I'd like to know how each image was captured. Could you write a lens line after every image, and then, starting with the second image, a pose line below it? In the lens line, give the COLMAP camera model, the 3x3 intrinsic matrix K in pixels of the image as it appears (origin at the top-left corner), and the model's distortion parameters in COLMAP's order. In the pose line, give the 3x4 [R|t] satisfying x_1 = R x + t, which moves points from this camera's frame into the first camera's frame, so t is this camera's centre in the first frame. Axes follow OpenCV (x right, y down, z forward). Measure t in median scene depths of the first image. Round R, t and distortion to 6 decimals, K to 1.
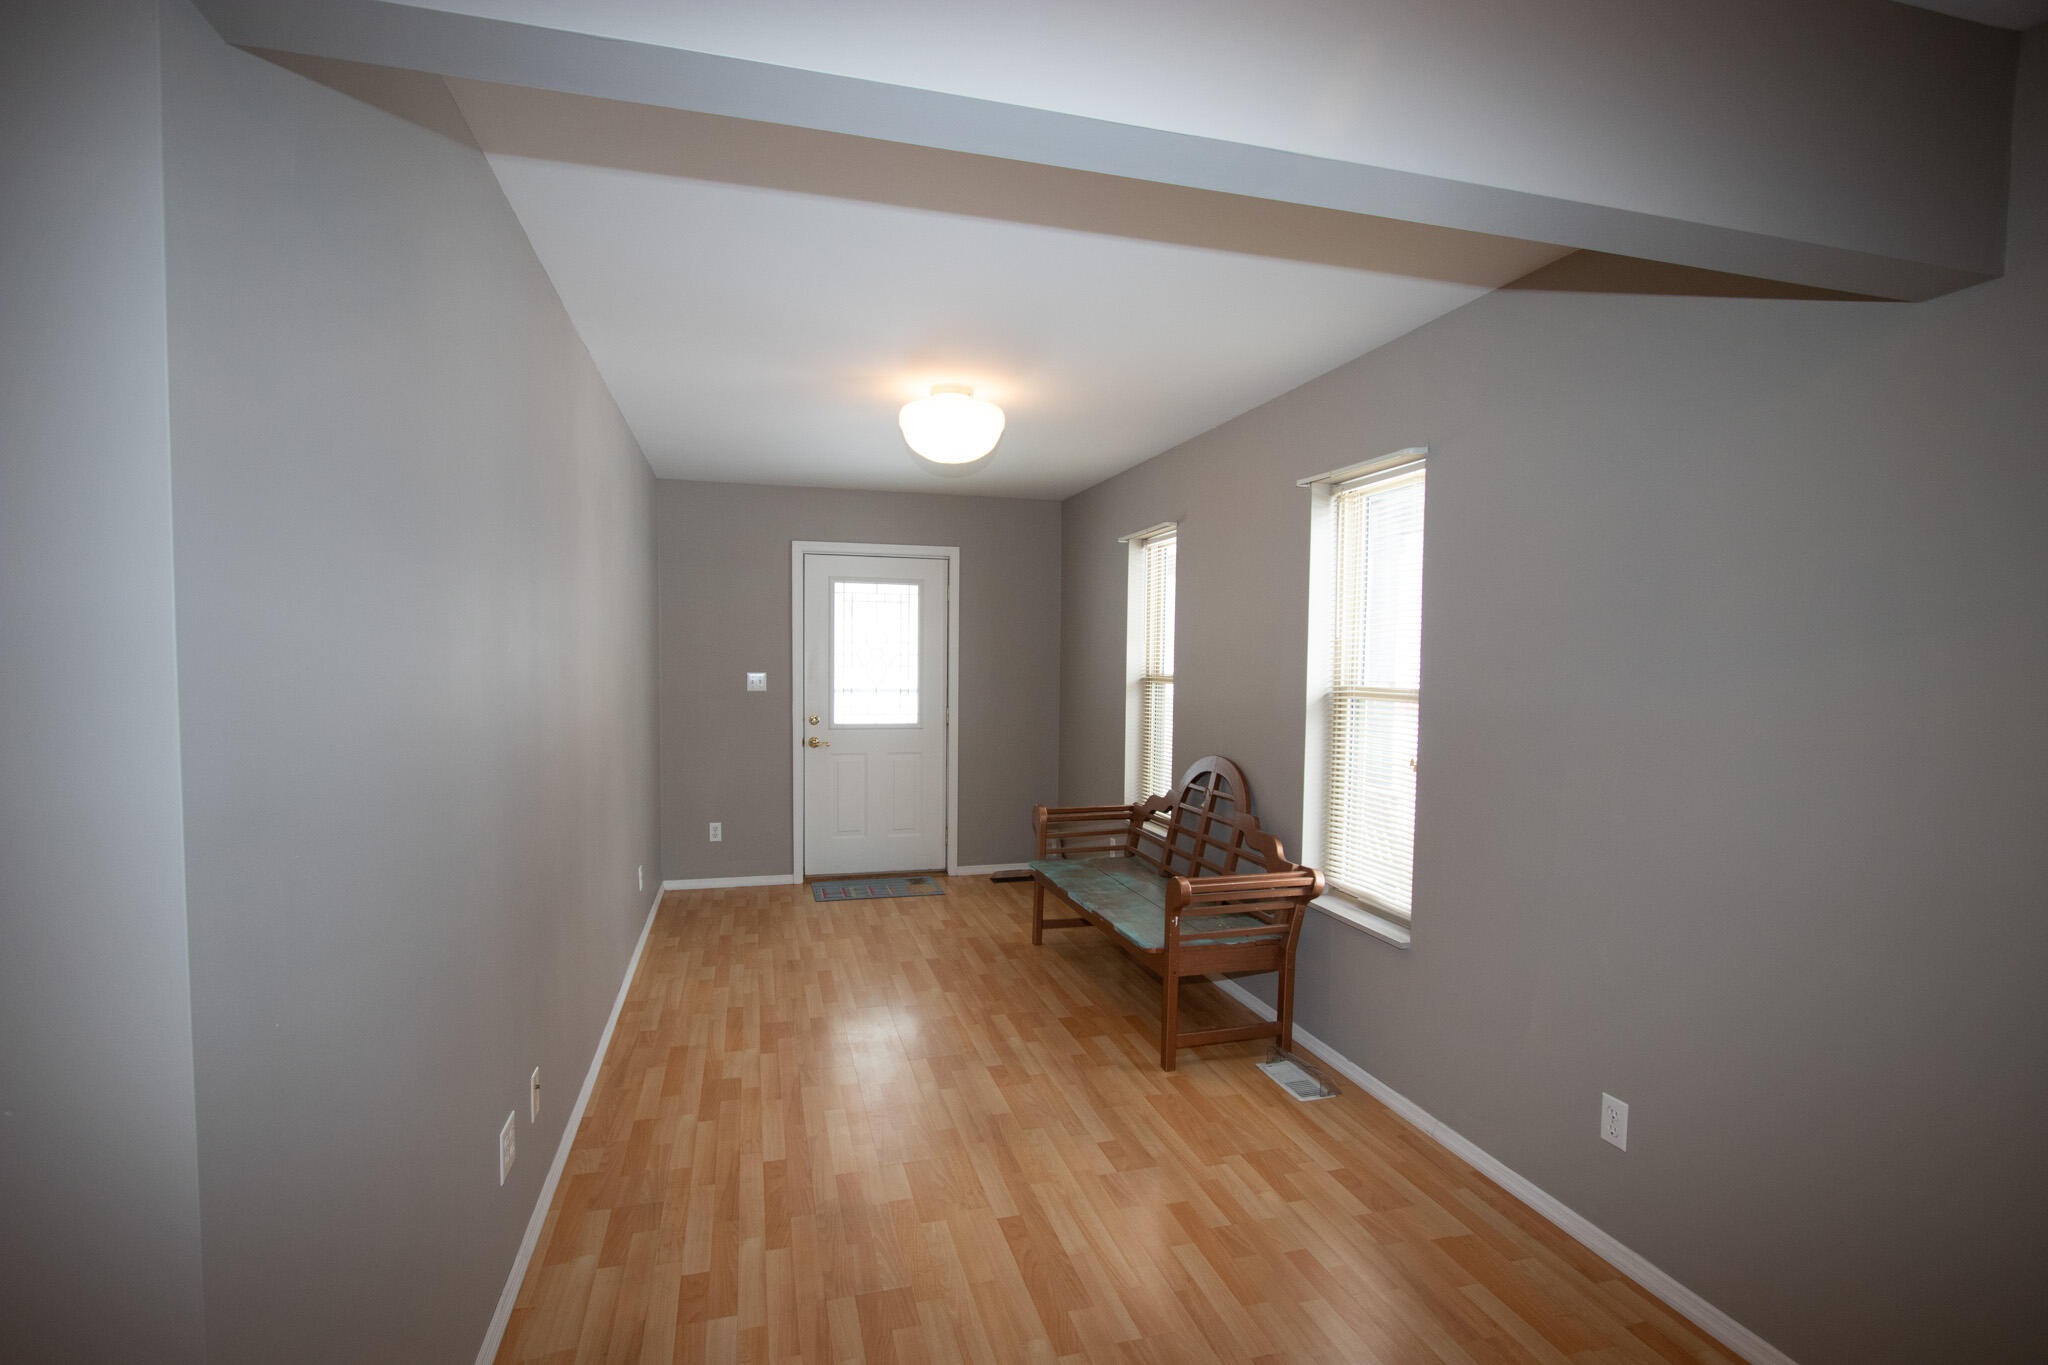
lens RADIAL K [[940.5, 0, 1024.1], [0, 940.5, 675.5], [0, 0, 1]] dist [-0.003433, -0.000487]
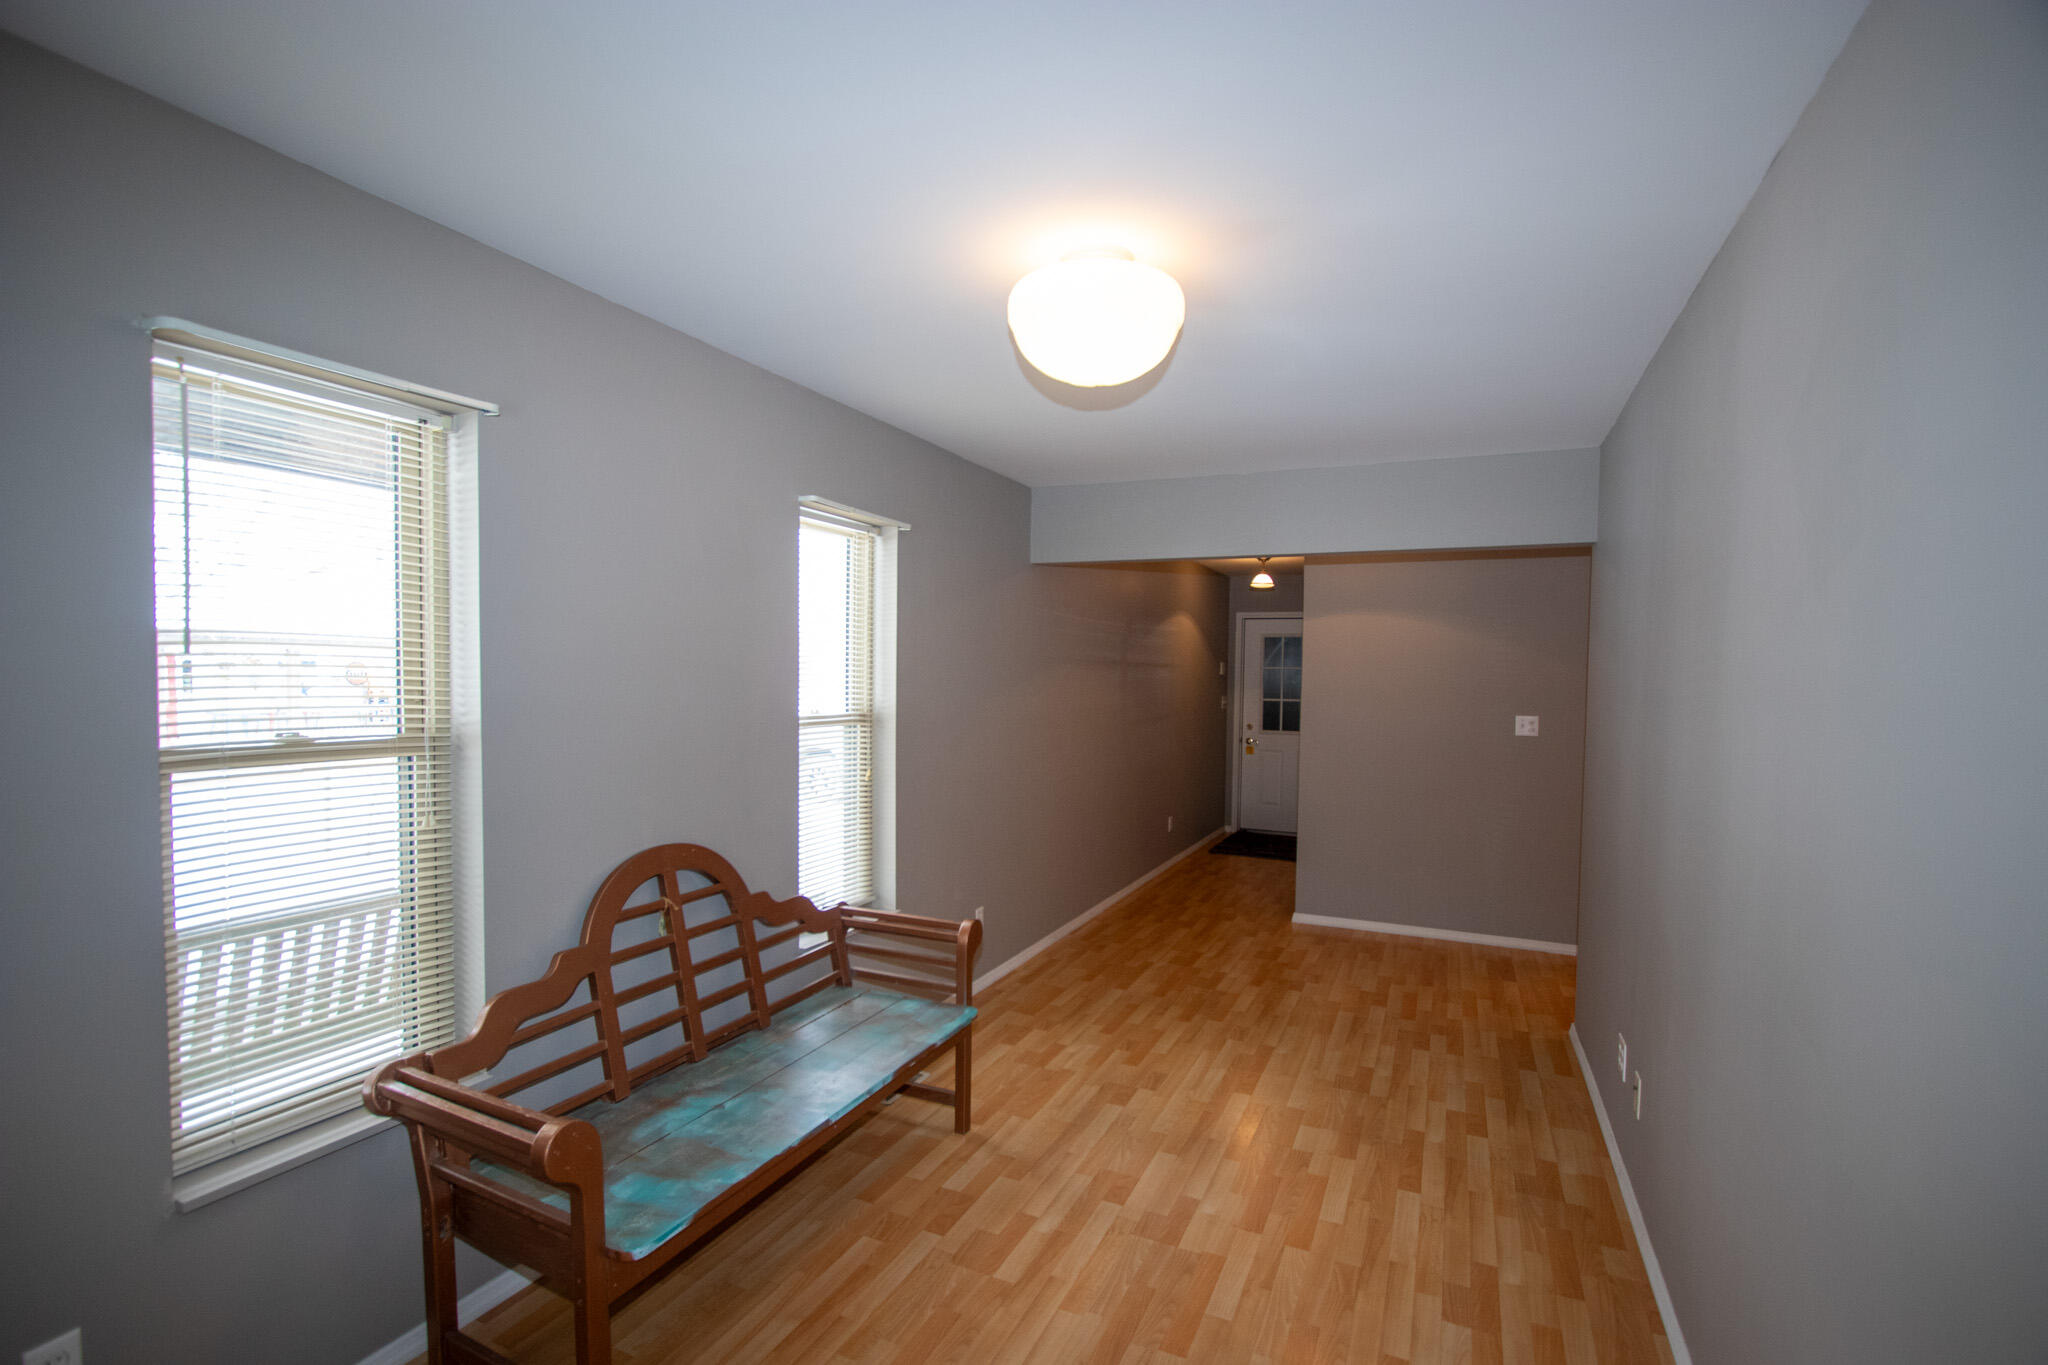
lens RADIAL K [[940.5, 0, 1024.0], [0, 940.5, 694.7], [0, 0, 1]] dist [-0.003433, -0.000487]
pose [[-0.755696, -0.033911, 0.654044, -0.595199], [-0.009073, 0.999105, 0.041318, -0.064081], [-0.654860, 0.025290, -0.755327, 2.019183]]
